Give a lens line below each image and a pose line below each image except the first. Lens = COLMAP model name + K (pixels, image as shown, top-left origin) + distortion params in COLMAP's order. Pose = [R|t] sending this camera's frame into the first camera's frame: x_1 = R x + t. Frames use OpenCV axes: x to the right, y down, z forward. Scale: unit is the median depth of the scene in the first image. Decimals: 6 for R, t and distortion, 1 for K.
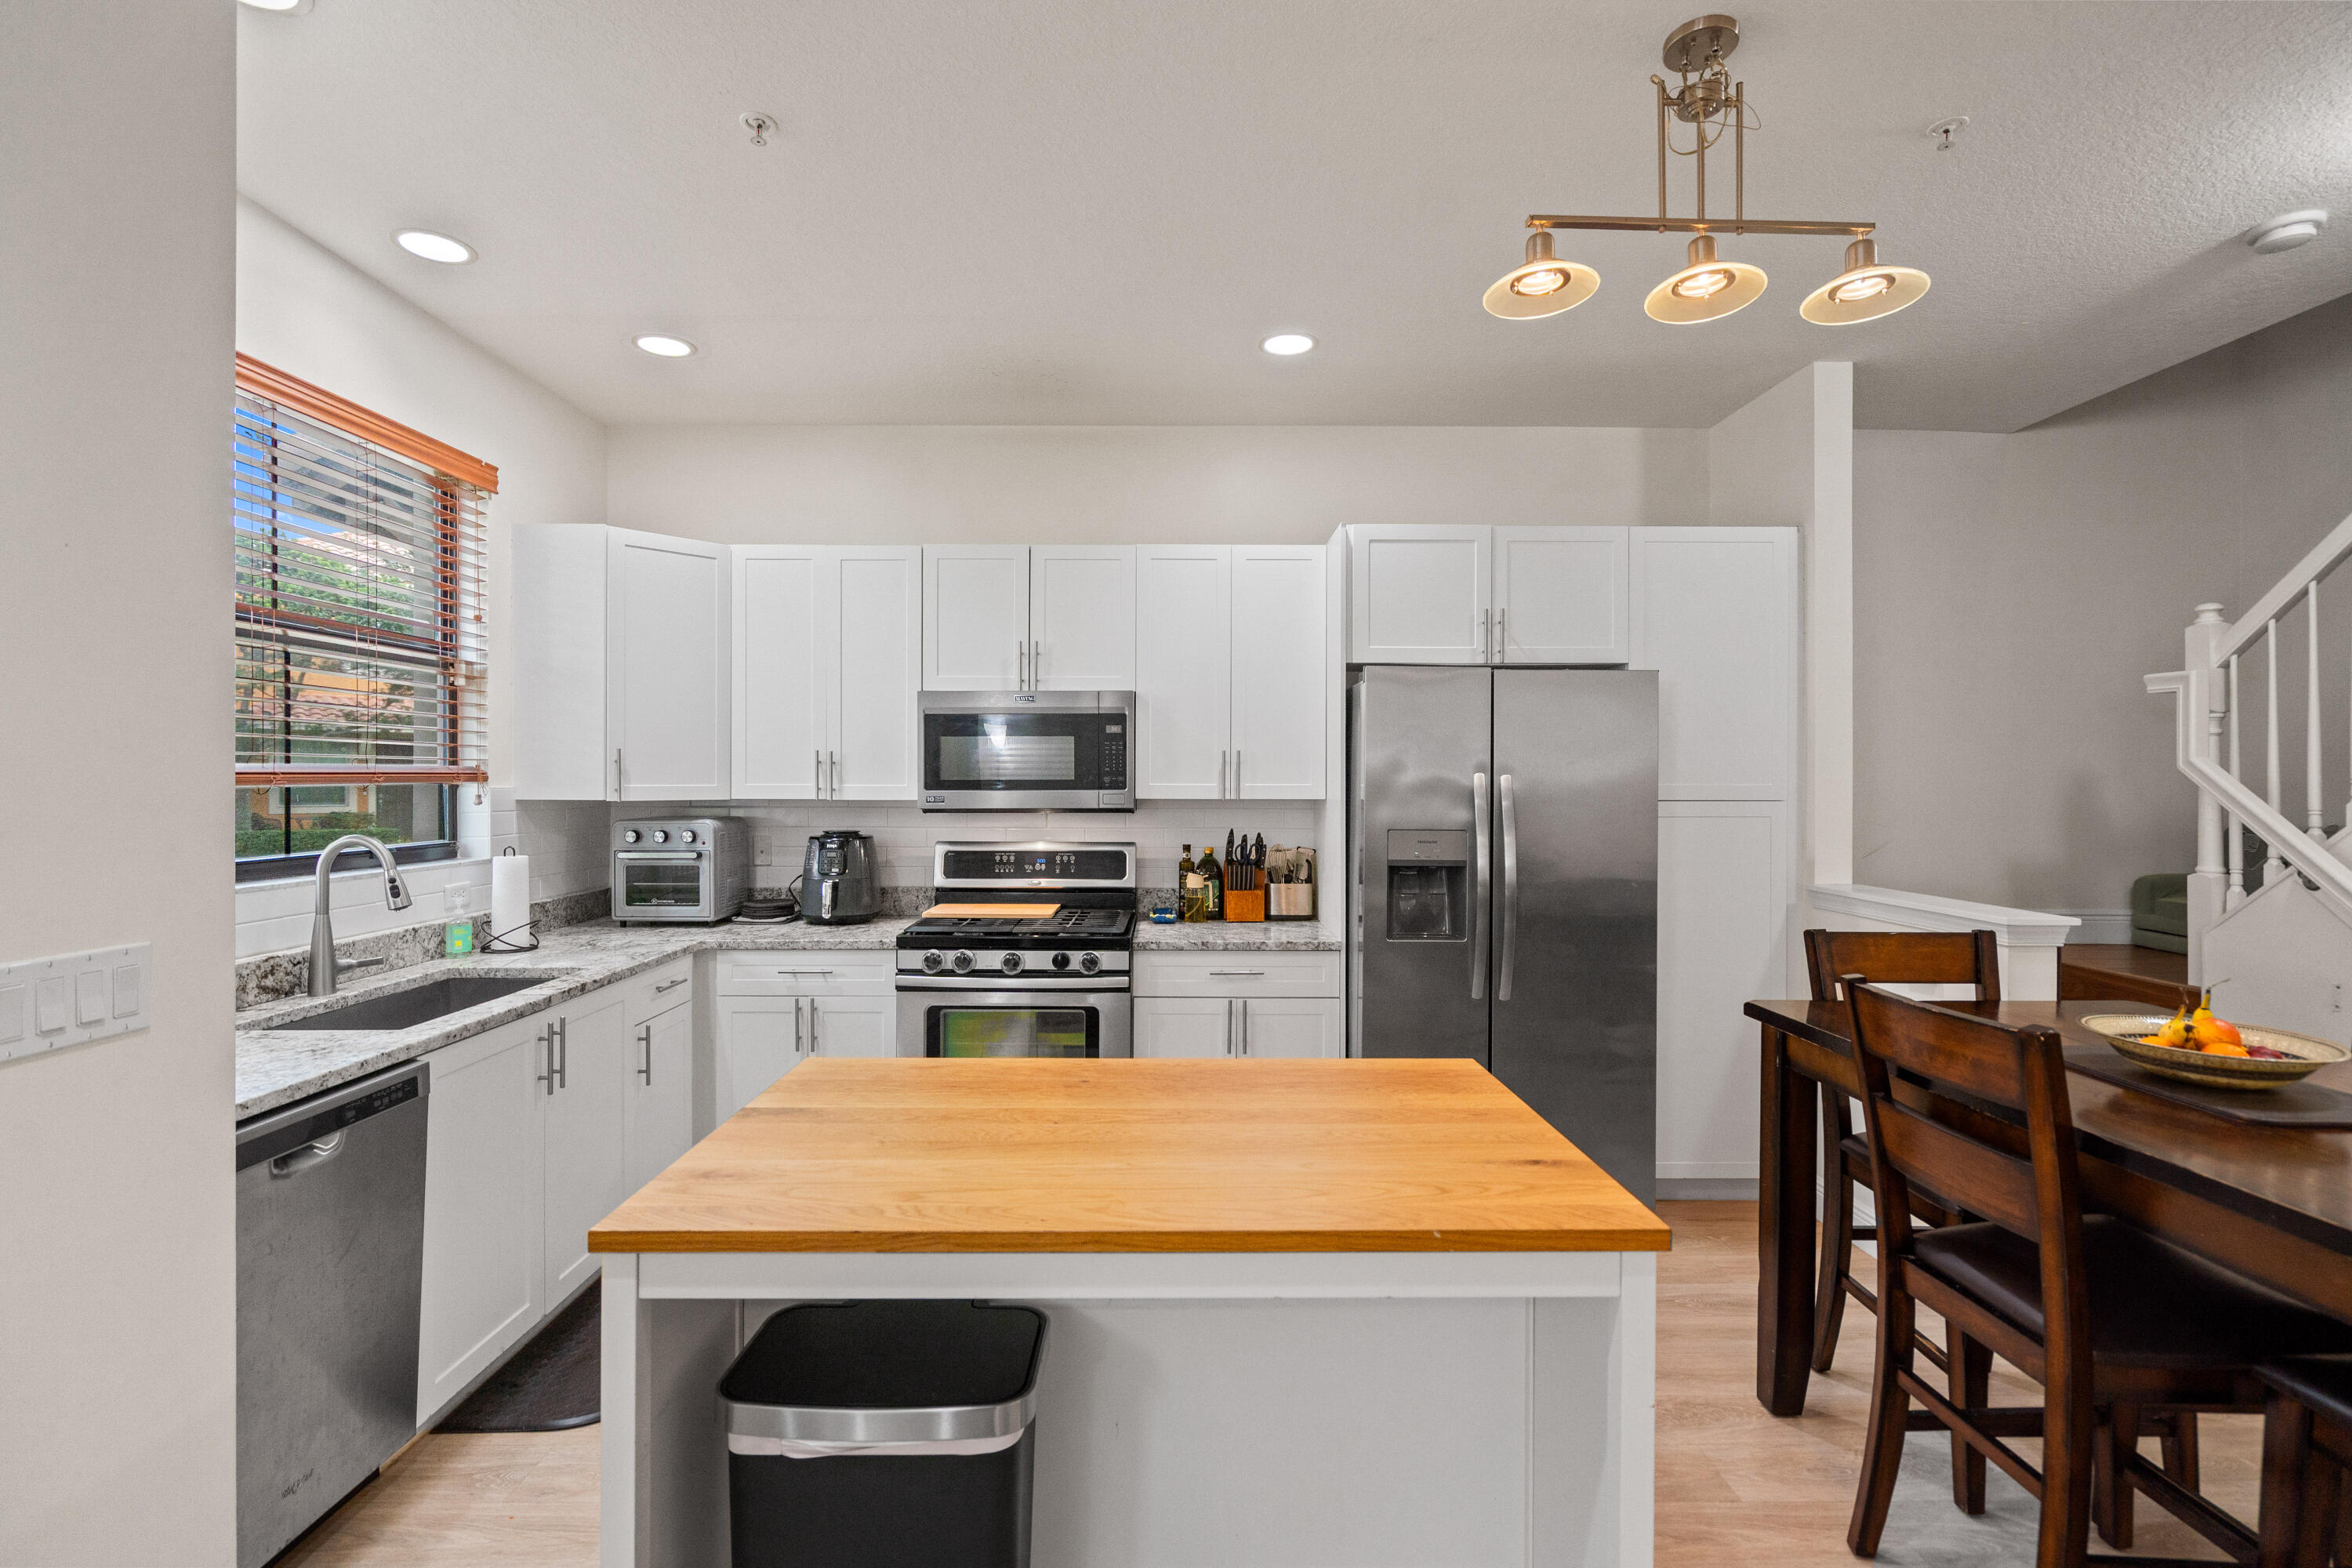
lens RADIAL K [[1063.6, 0, 1173.9], [0, 1063.6, 777.5], [0, 0, 1]] dist [-0.003679, 0.002893]
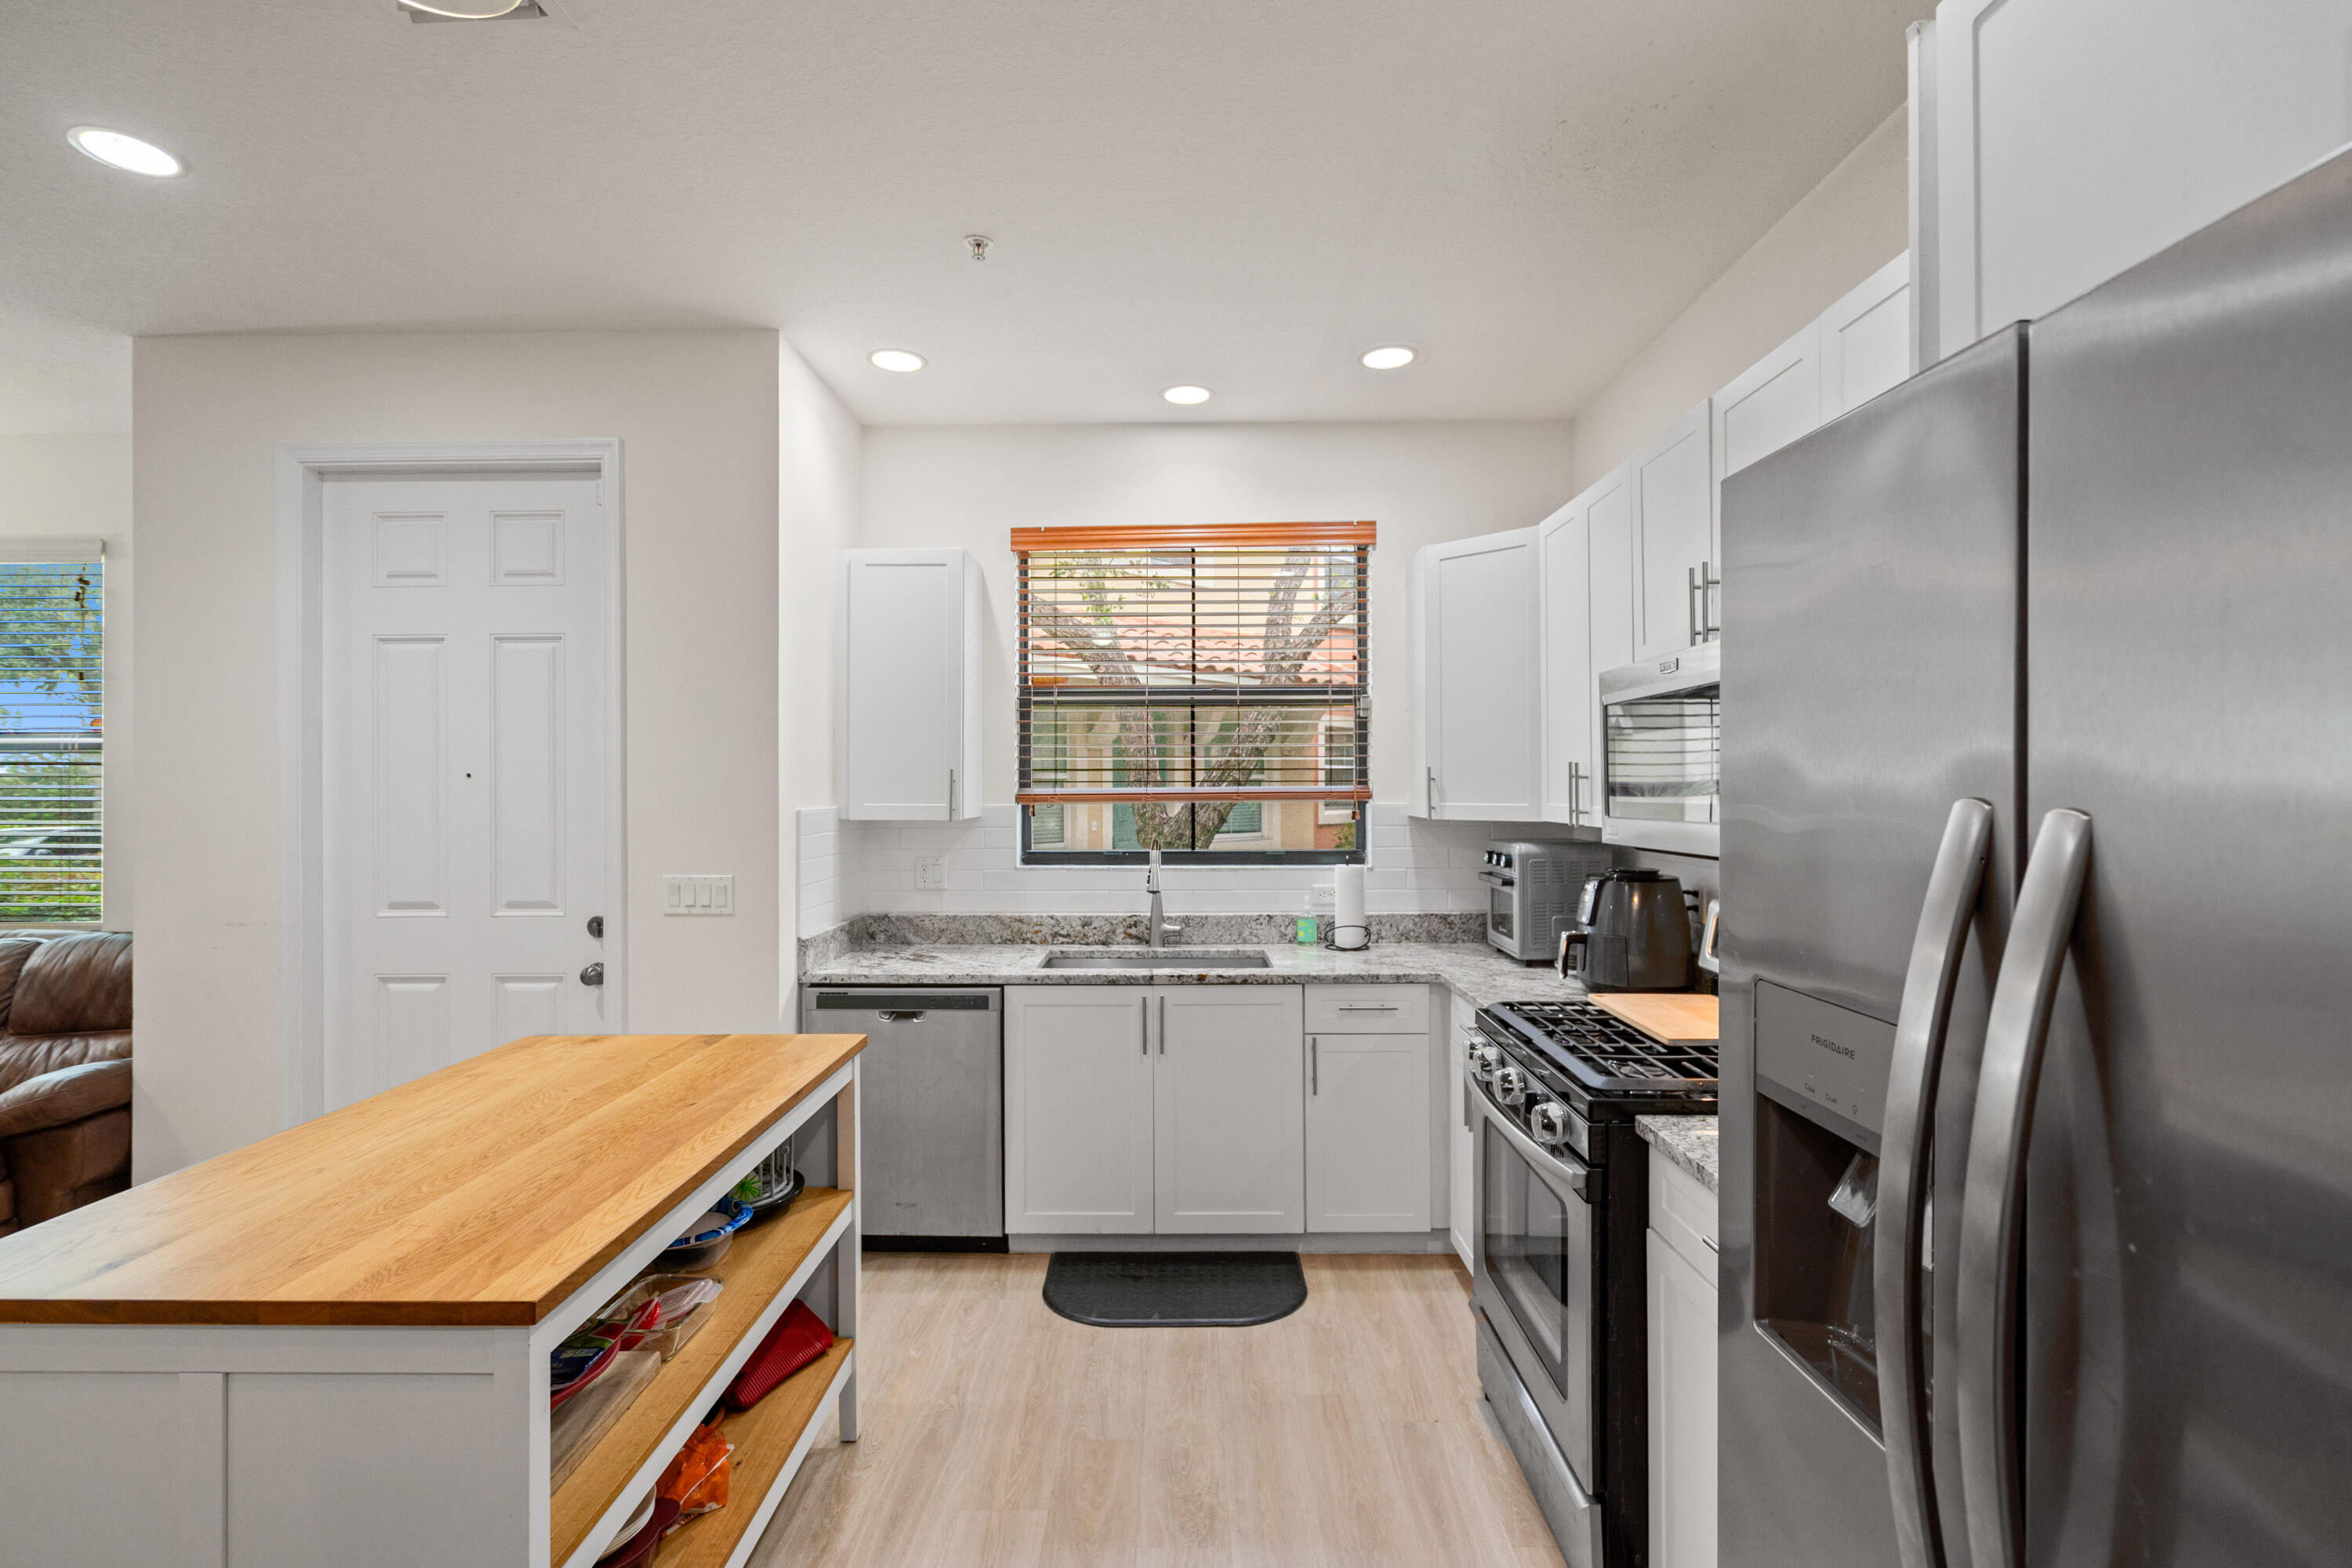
lens RADIAL K [[1063.6, 0, 1167.9], [0, 1063.6, 790.0], [0, 0, 1]] dist [-0.003679, 0.002893]
pose [[-0.006270, -0.005888, -0.999963, 0.667202], [0.007751, 0.999952, -0.005936, -0.001288], [0.999950, -0.007788, -0.006224, 1.051892]]
